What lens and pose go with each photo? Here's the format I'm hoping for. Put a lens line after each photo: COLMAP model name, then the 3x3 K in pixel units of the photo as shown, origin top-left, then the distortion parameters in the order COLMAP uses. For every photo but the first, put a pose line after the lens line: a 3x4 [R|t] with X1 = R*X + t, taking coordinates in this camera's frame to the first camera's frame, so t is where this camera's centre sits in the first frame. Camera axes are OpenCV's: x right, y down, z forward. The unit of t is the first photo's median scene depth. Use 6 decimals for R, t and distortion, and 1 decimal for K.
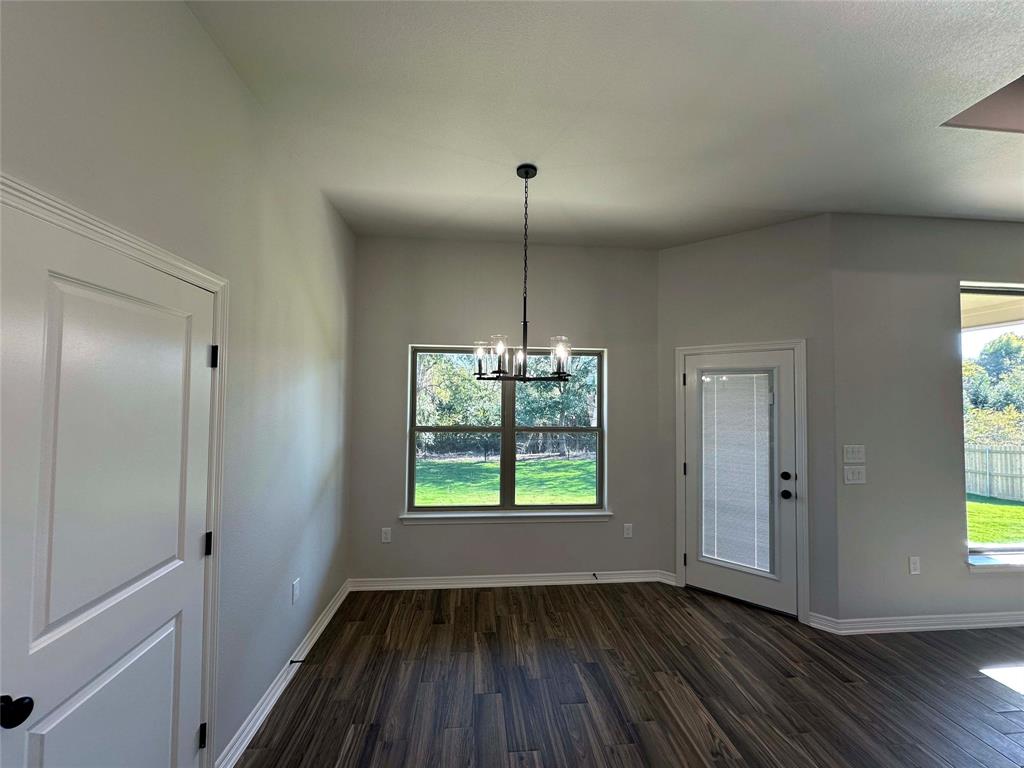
lens RADIAL K [[408.9, 0, 511.0], [0, 408.9, 383.6], [0, 0, 1]] dist [-0.002621, -0.000673]
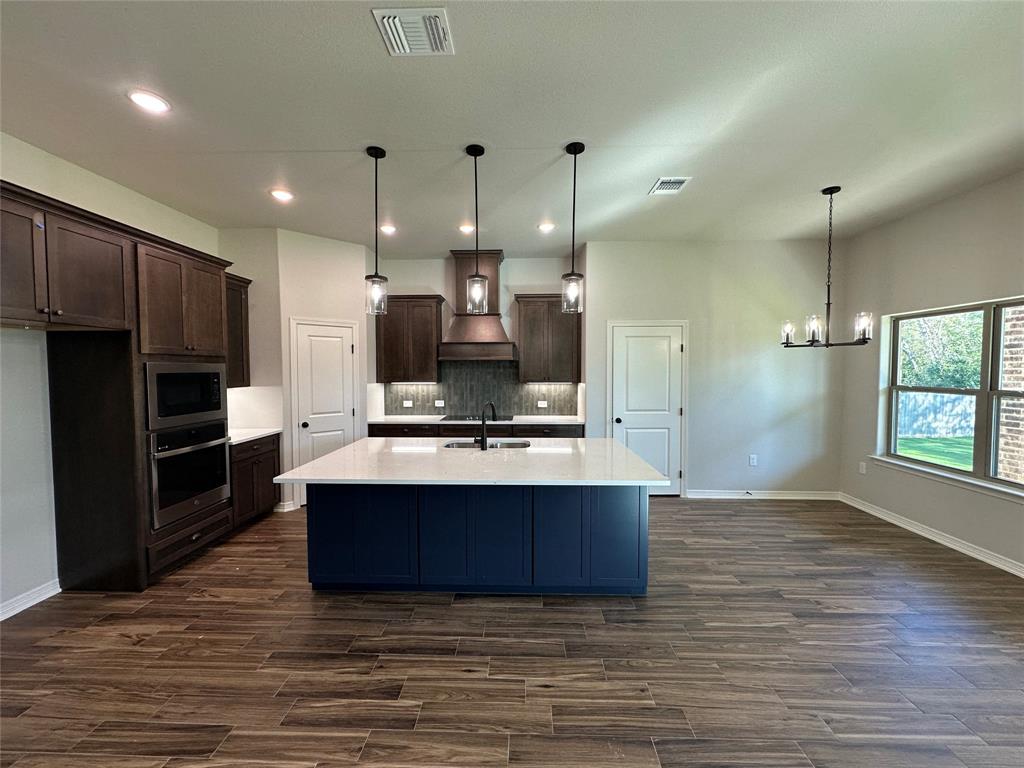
lens RADIAL K [[408.9, 0, 506.6], [0, 408.9, 384.2], [0, 0, 1]] dist [-0.002621, -0.000673]
pose [[-0.135141, 0.030312, -0.990363, 1.252153], [0.035186, 0.999048, 0.025777, 0.038971], [0.990201, -0.031363, -0.136079, 0.081601]]
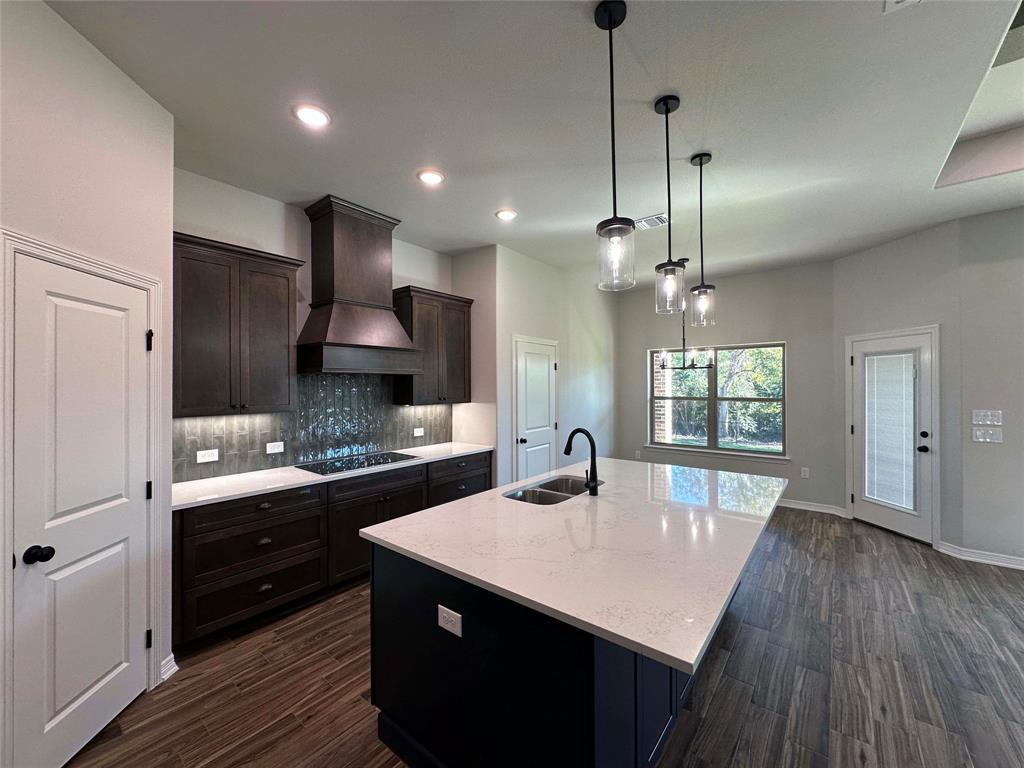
lens RADIAL K [[408.9, 0, 509.9], [0, 408.9, 386.0], [0, 0, 1]] dist [-0.002621, -0.000673]
pose [[0.714003, -0.012838, -0.700025, 0.647843], [0.036872, 0.999134, 0.019285, 0.005001], [0.699171, -0.039581, 0.713858, -0.794220]]
